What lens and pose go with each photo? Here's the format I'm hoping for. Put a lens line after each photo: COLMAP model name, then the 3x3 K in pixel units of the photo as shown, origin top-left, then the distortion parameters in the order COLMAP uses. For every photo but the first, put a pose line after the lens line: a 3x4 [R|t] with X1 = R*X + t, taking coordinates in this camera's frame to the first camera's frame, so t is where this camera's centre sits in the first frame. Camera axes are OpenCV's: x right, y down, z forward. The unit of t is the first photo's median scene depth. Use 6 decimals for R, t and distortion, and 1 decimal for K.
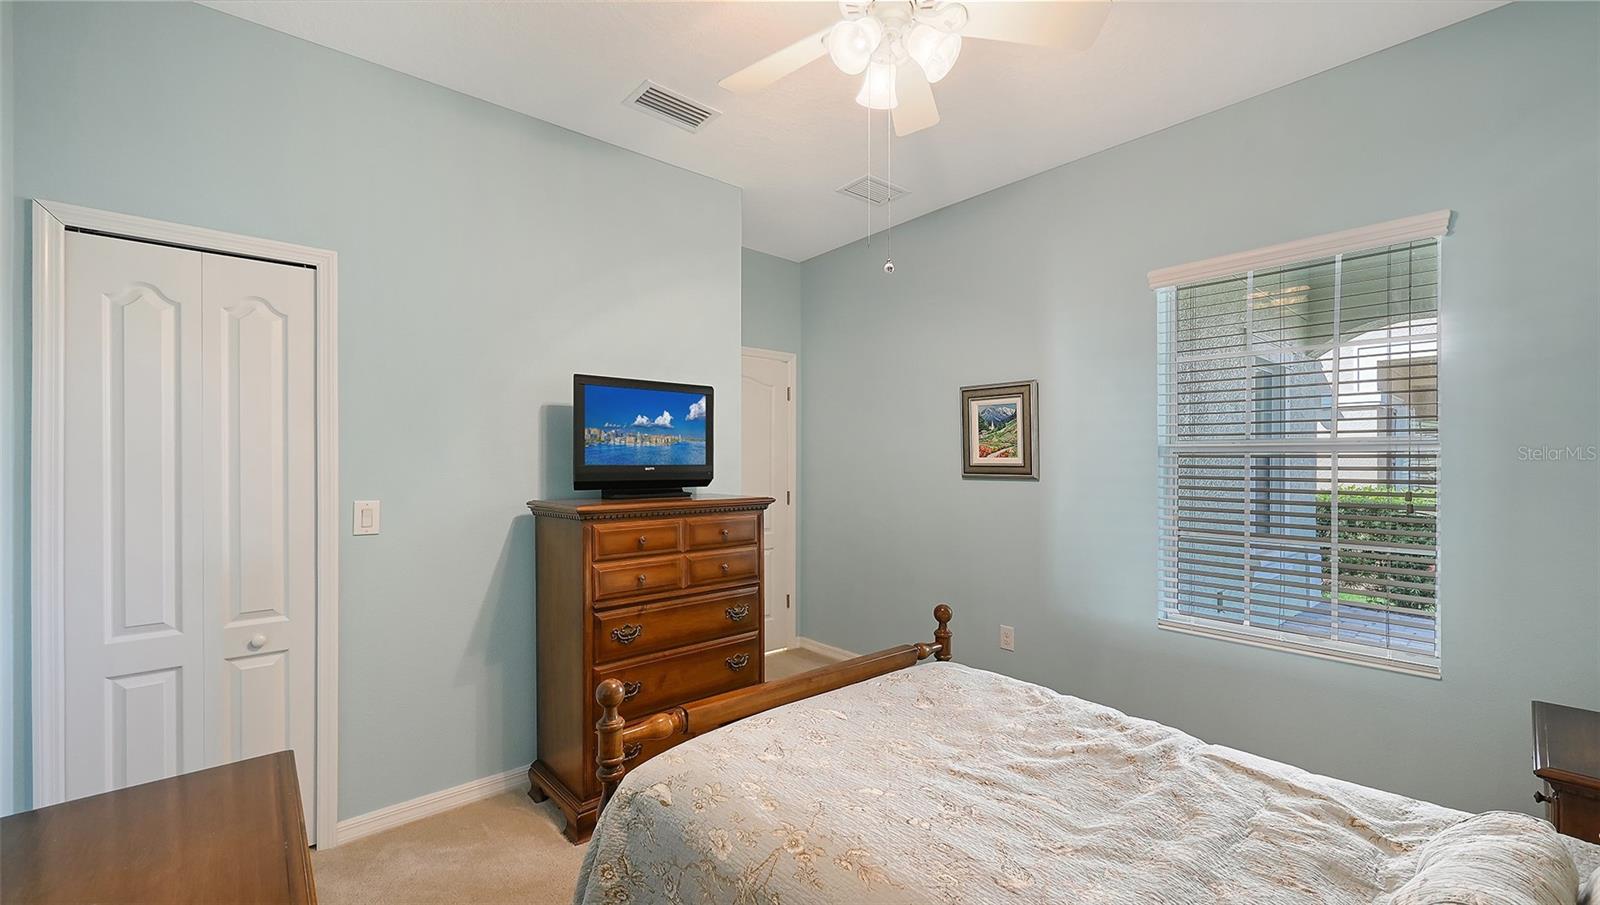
lens RADIAL K [[655.9, 0, 817.2], [0, 655.9, 458.1], [0, 0, 1]] dist [0.001686, -0.000192]
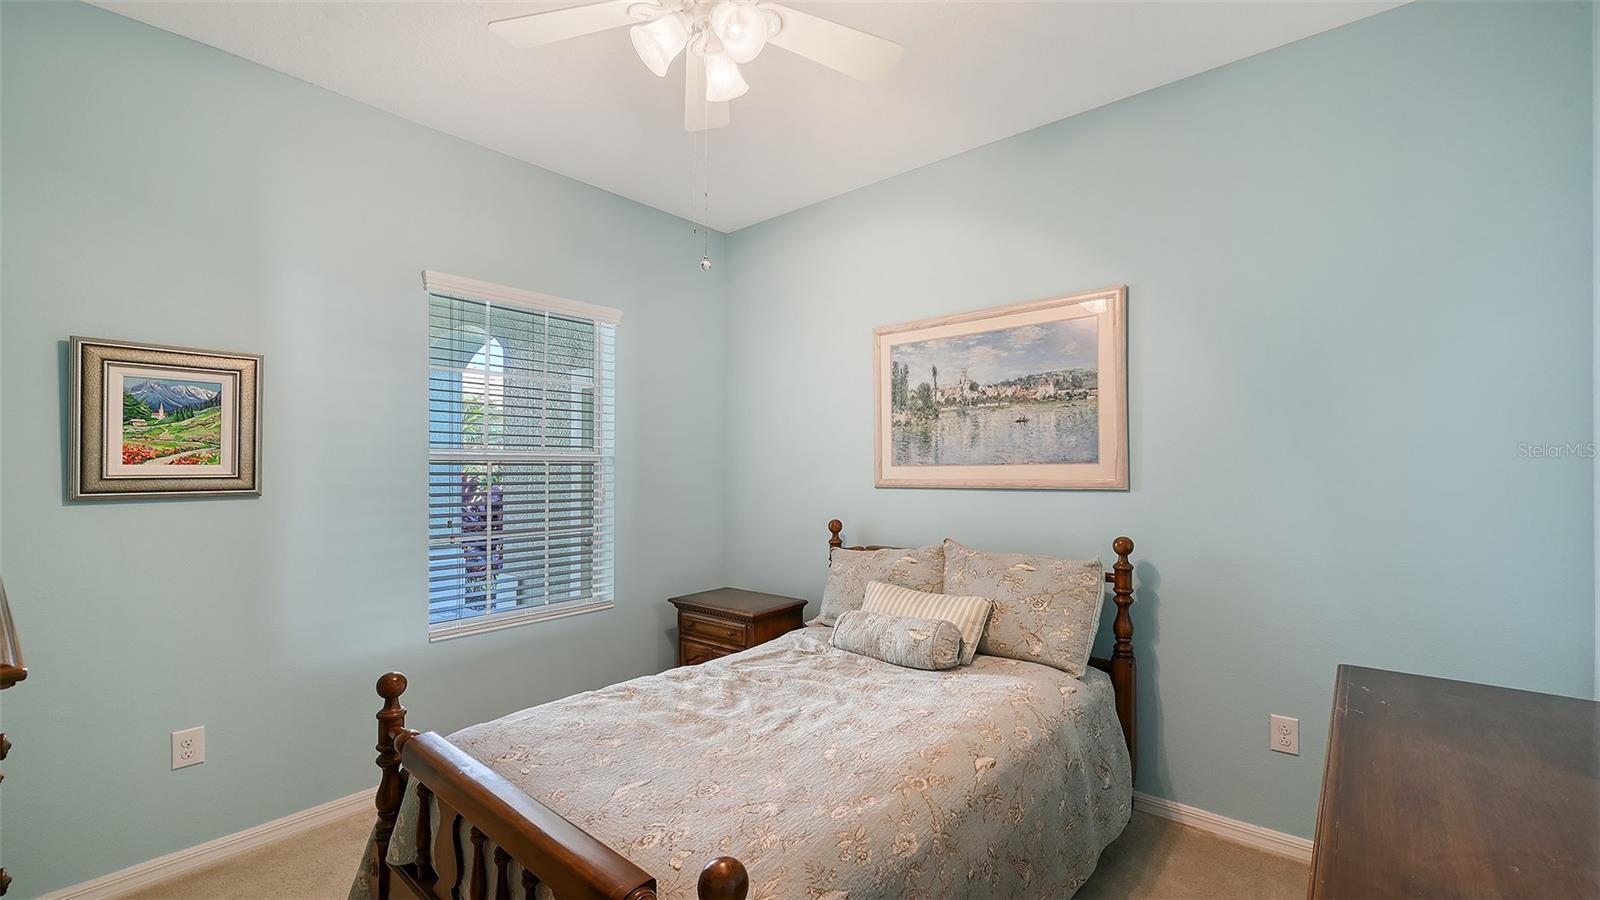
lens RADIAL K [[646.1, 0, 816.1], [0, 646.1, 454.7], [0, 0, 1]] dist [-0.001387, 0.000740]
pose [[-0.149579, 0.018774, 0.988572, -0.432778], [0.001505, 0.999823, -0.018760, 0.002083], [-0.988749, -0.001318, -0.149580, 0.496182]]
